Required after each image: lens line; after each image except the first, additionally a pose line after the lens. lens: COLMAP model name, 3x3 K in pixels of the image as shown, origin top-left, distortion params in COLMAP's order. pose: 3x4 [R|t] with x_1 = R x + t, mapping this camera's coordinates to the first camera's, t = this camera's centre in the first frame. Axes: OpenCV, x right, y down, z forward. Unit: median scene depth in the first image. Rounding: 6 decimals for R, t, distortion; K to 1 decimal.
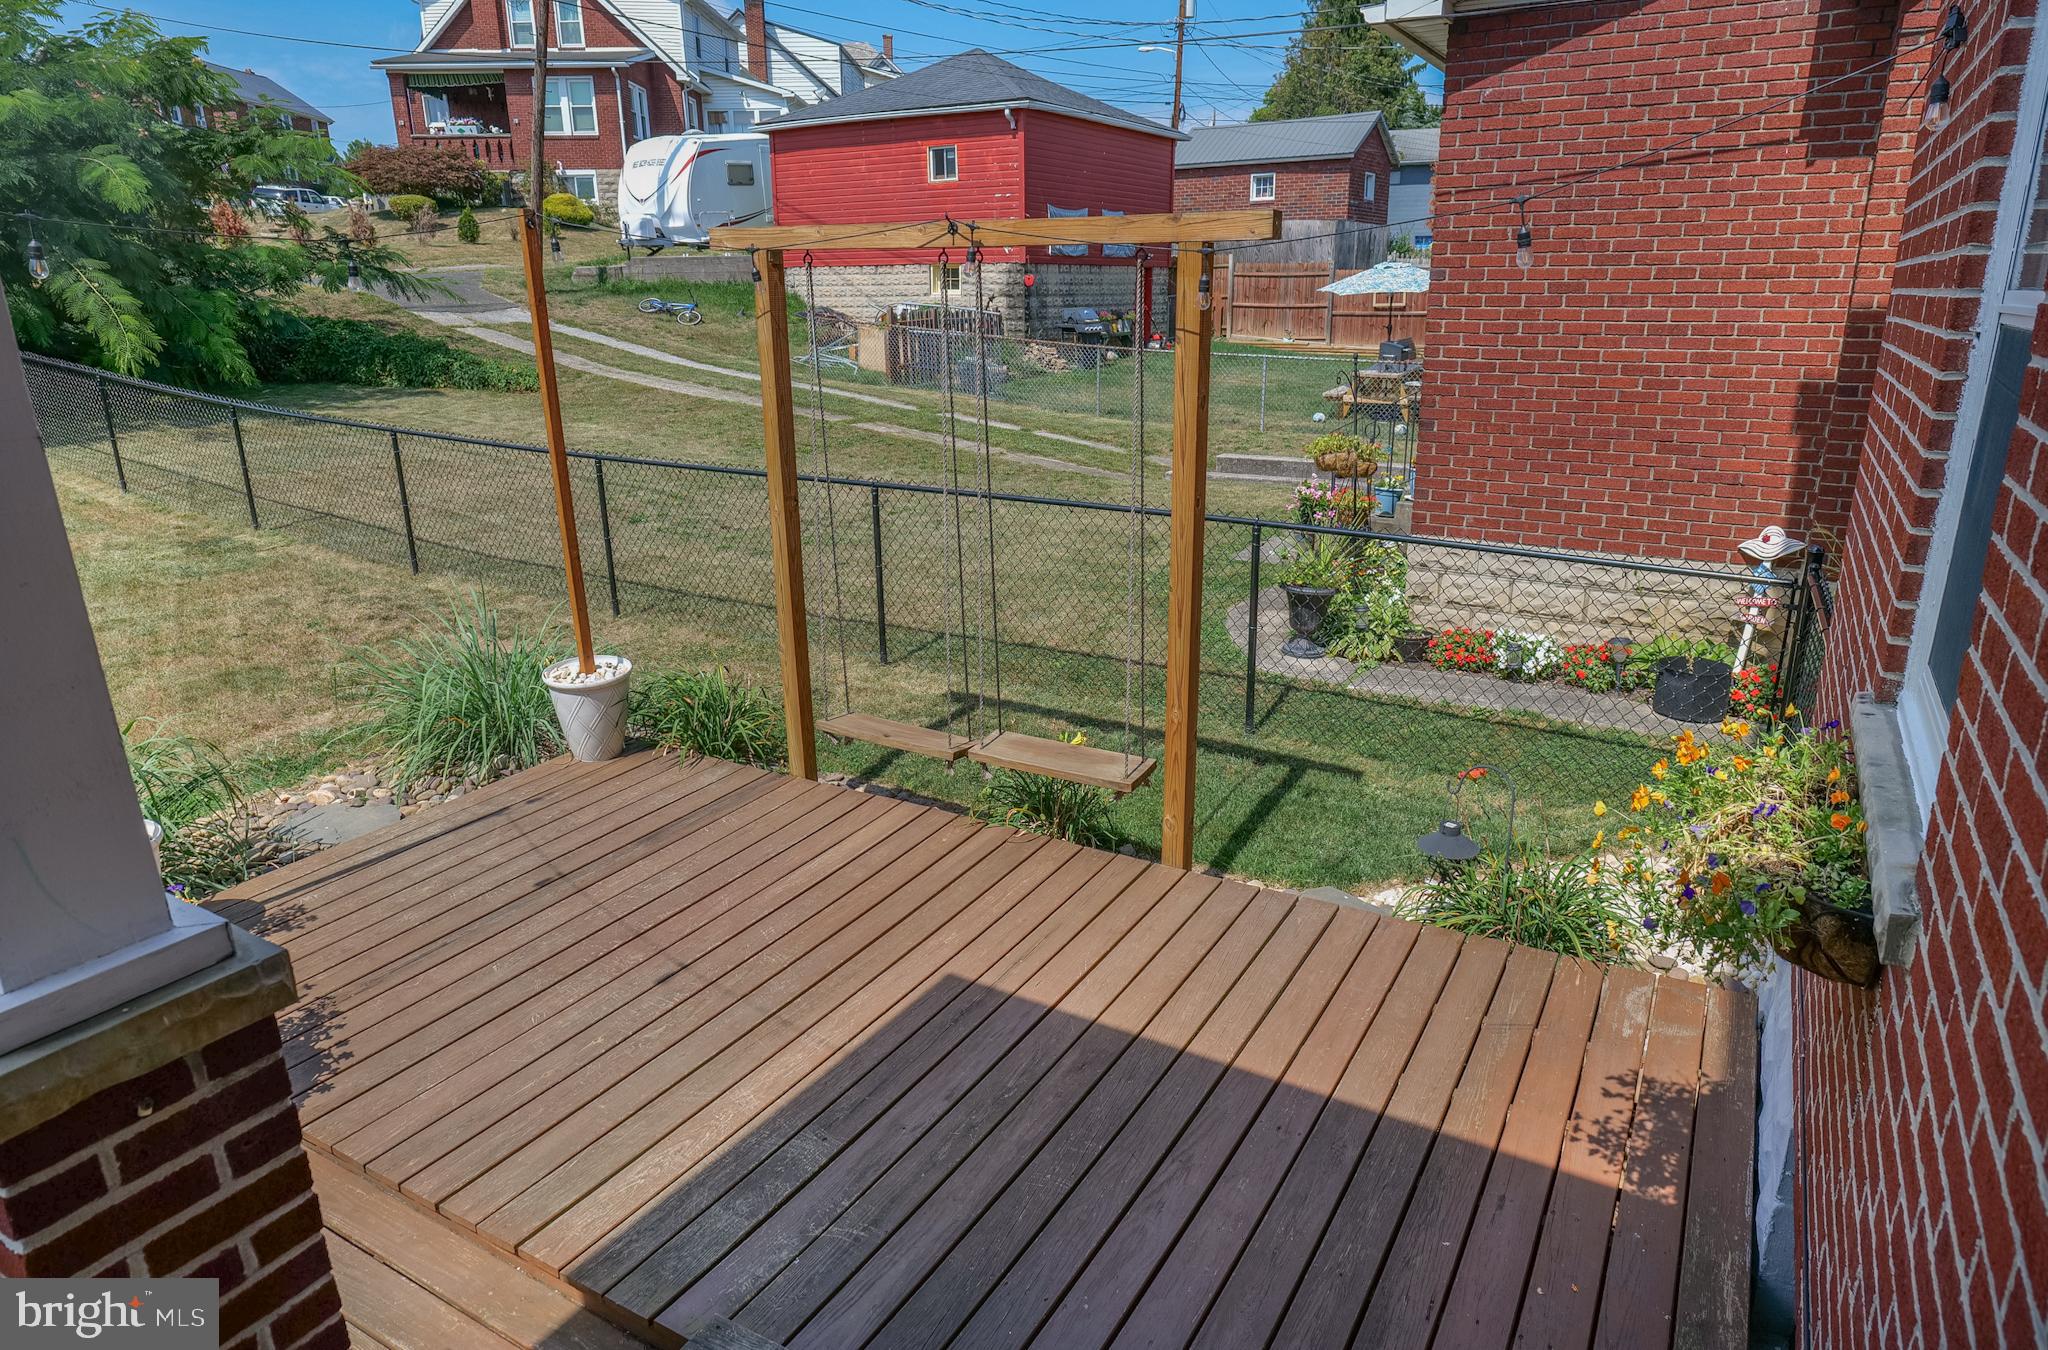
lens RADIAL K [[1214.0, 0, 1072.4], [0, 1214.0, 679.9], [0, 0, 1]] dist [-0.029190, 0.001950]
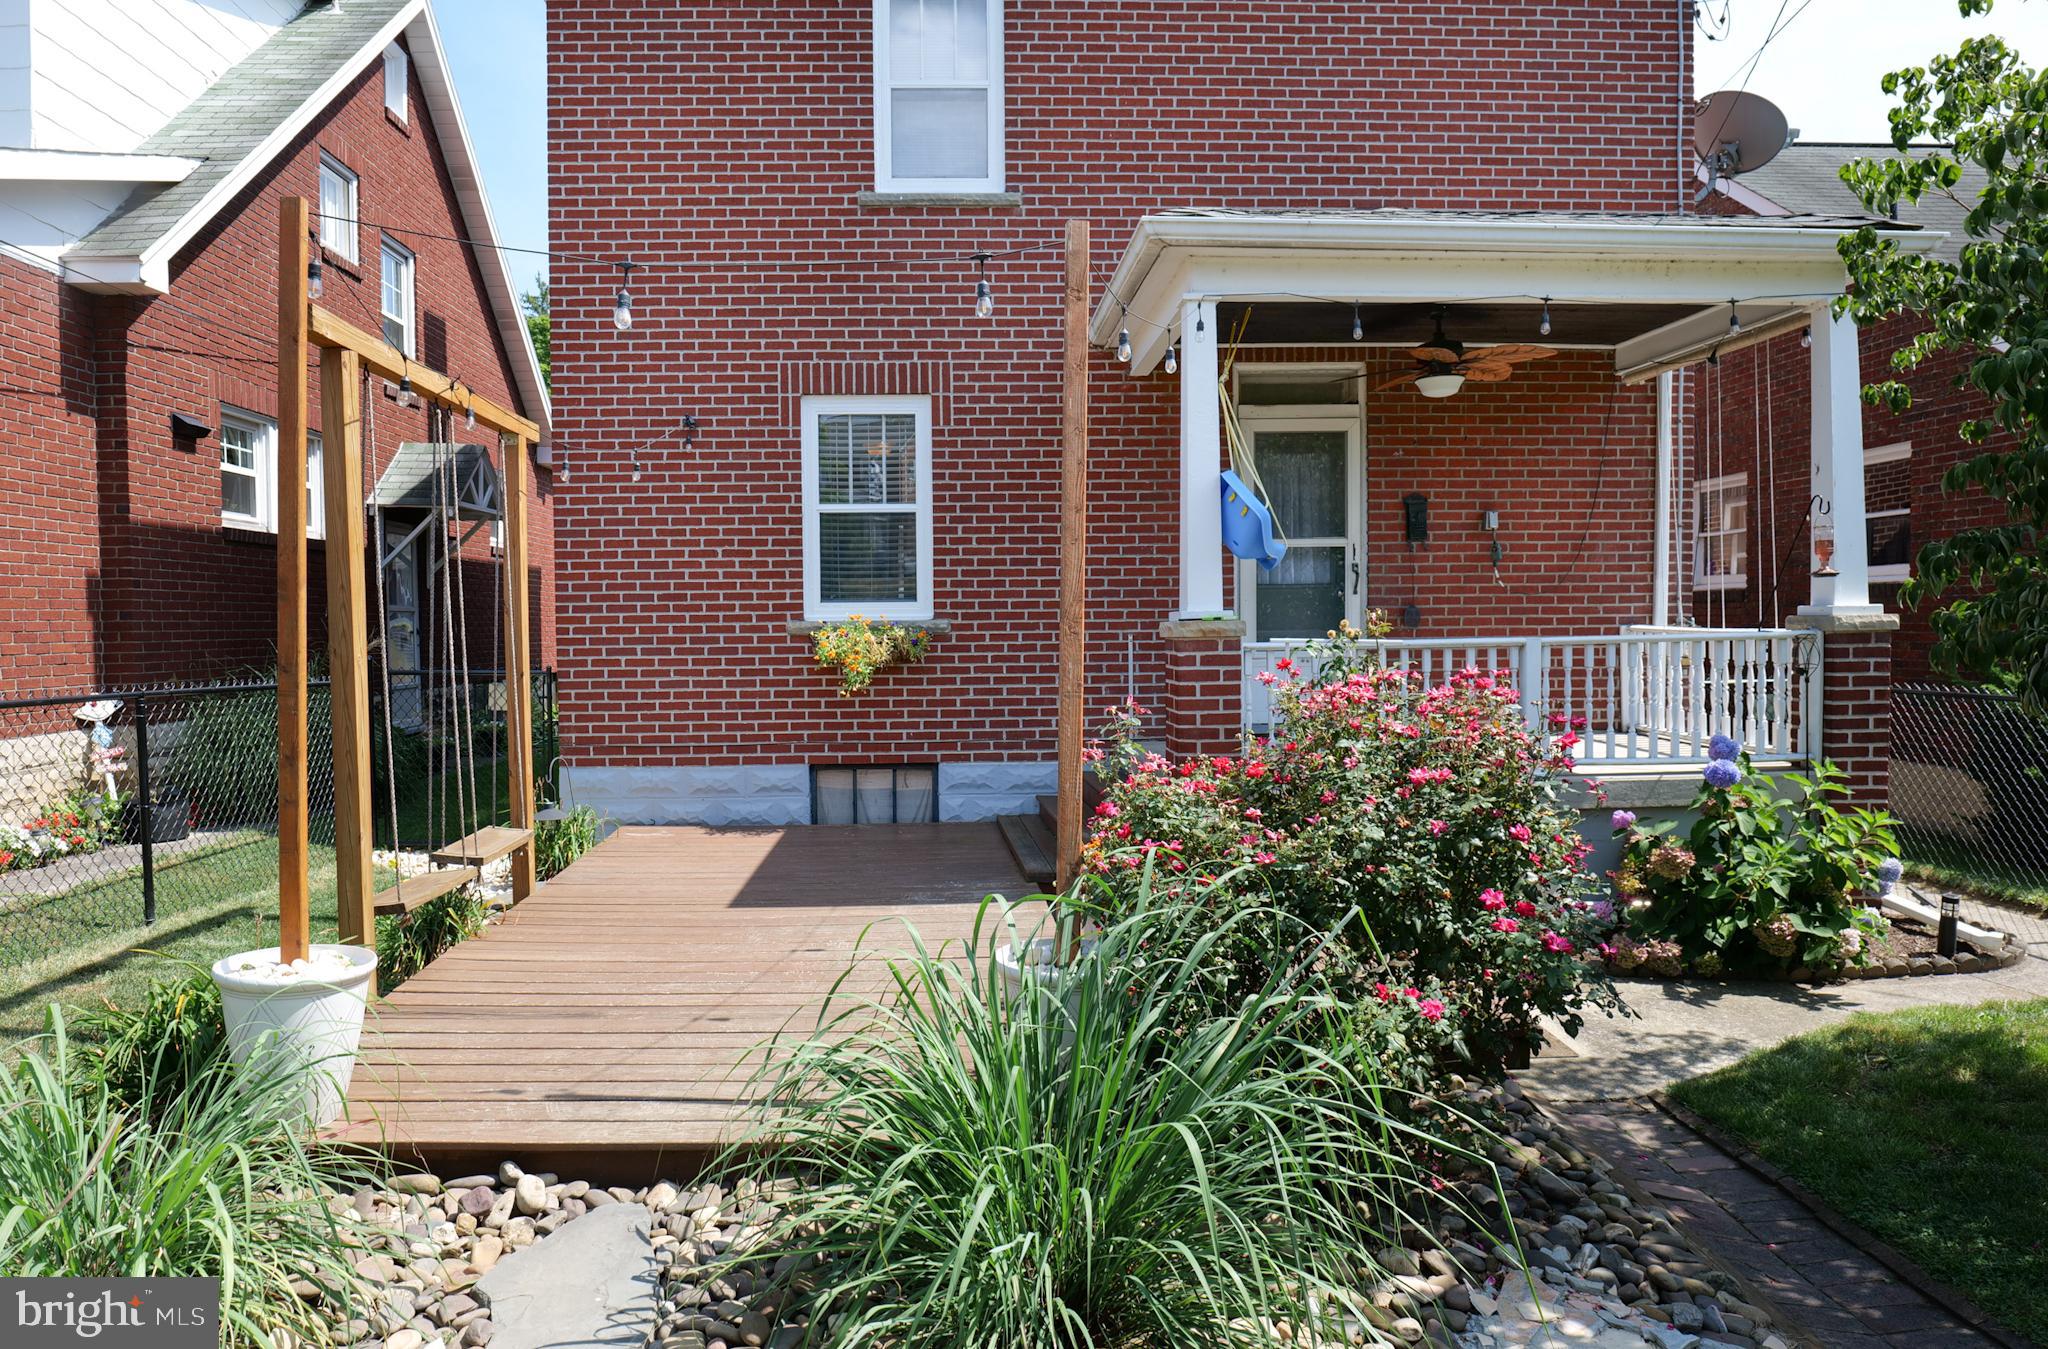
lens RADIAL K [[1240.9, 0, 975.5], [0, 1240.9, 674.4], [0, 0, 1]] dist [-0.046161, 0.002324]
pose [[-0.526686, -0.022954, 0.849750, -0.266453], [0.271120, 0.942893, 0.193514, -0.040025], [-0.805665, 0.332305, -0.490385, 0.246878]]
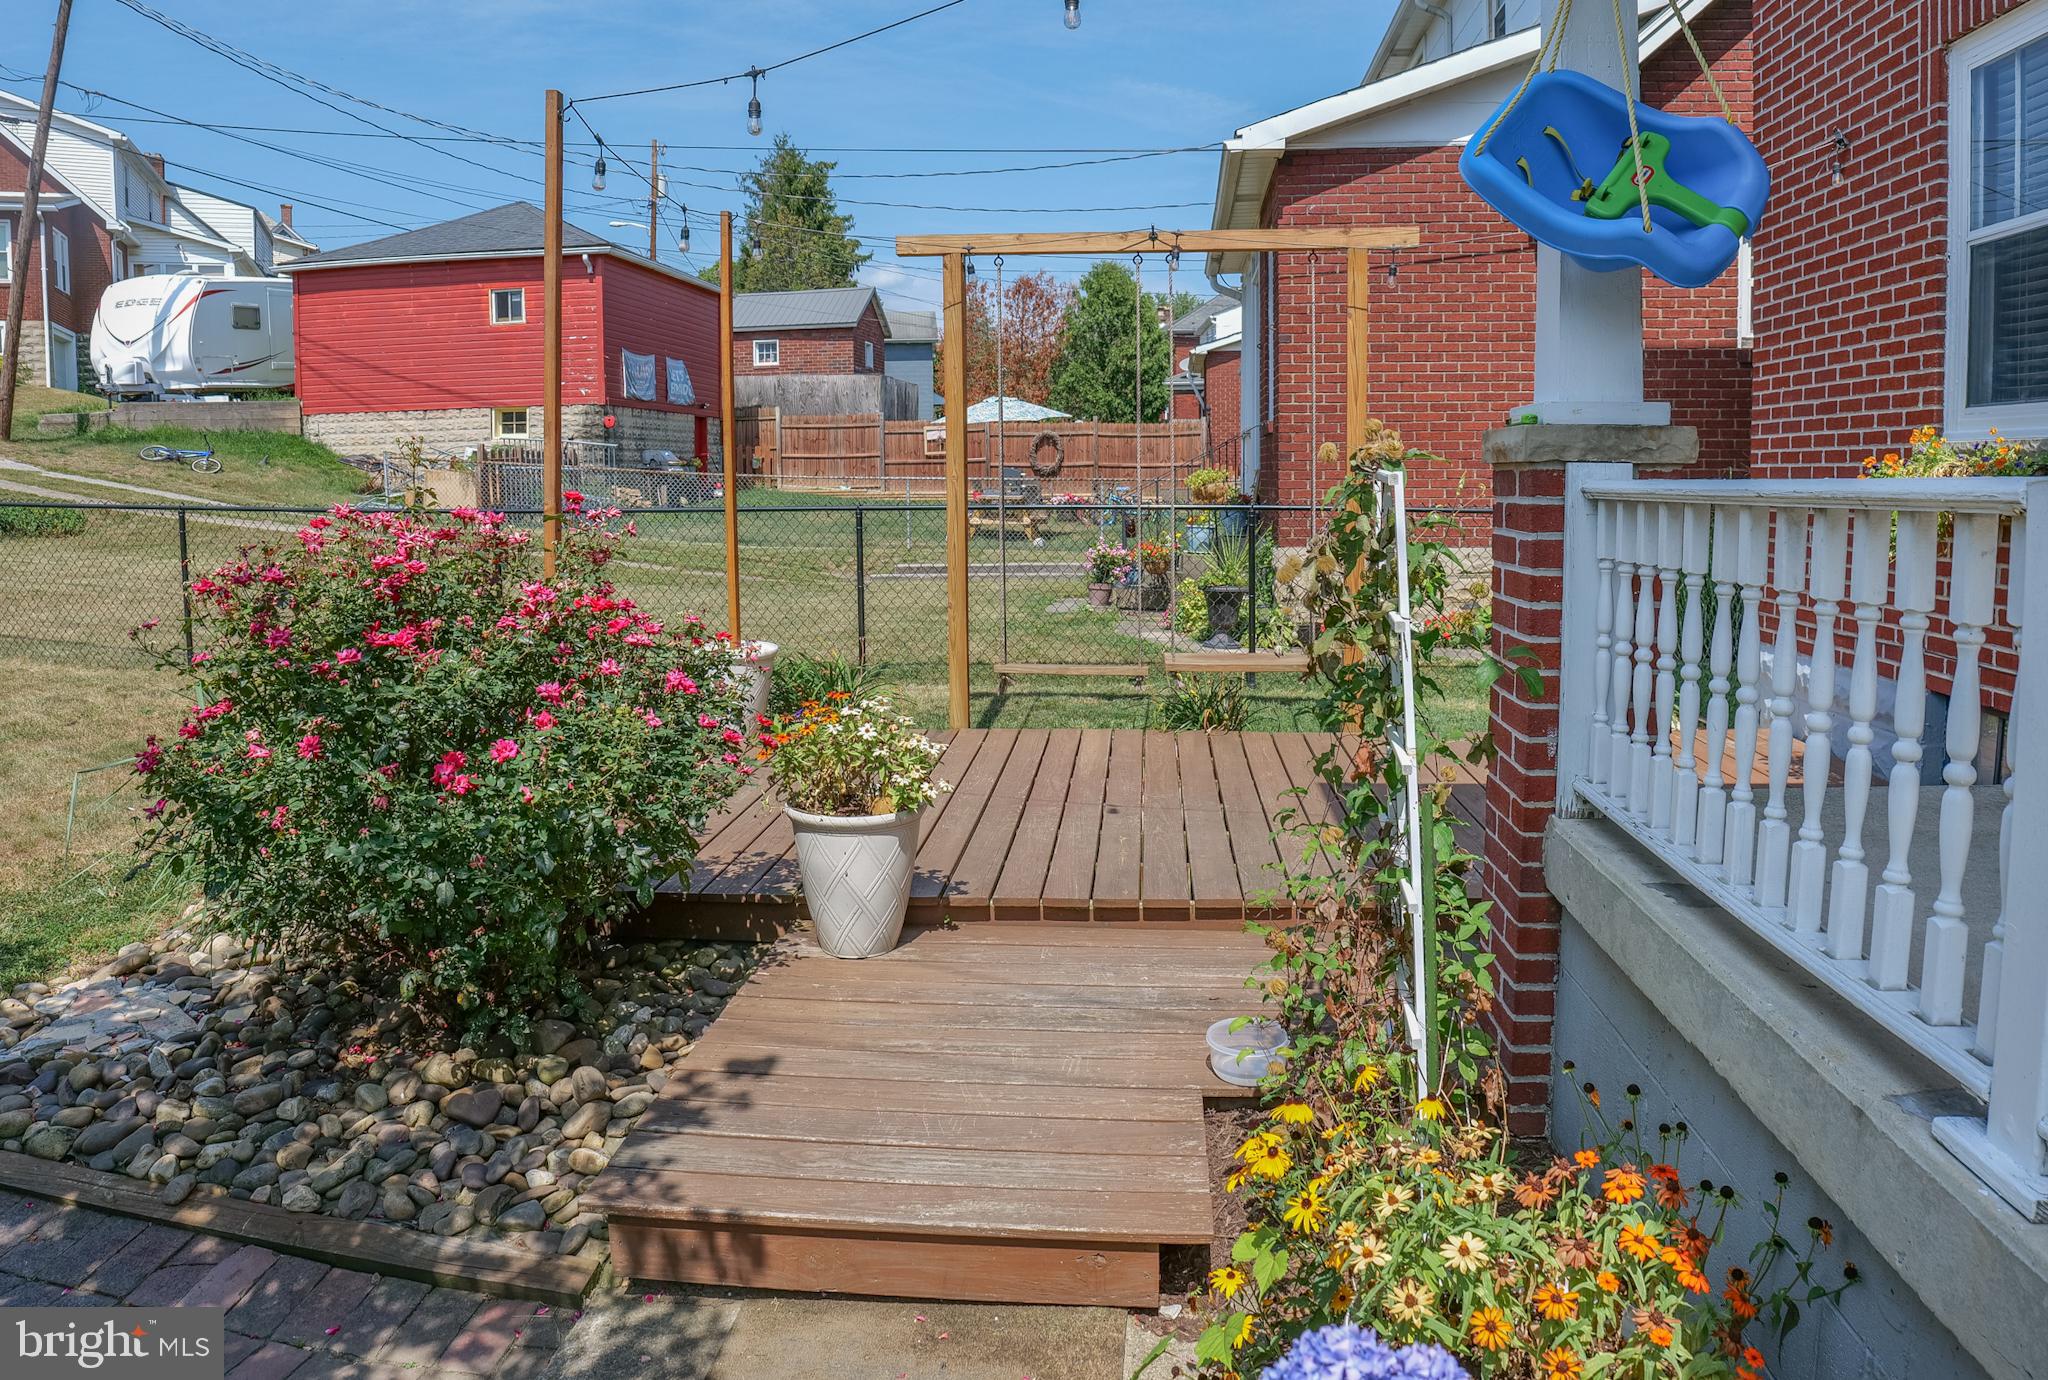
lens RADIAL K [[1338.2, 0, 1021.1], [0, 1338.2, 620.6], [0, 0, 1]] dist [-0.129129, 0.036616]
pose [[0.915036, -0.046562, 0.400677, -0.158647], [0.128610, 0.975151, -0.180390, 0.050531], [-0.382321, 0.216594, 0.898286, -0.022749]]
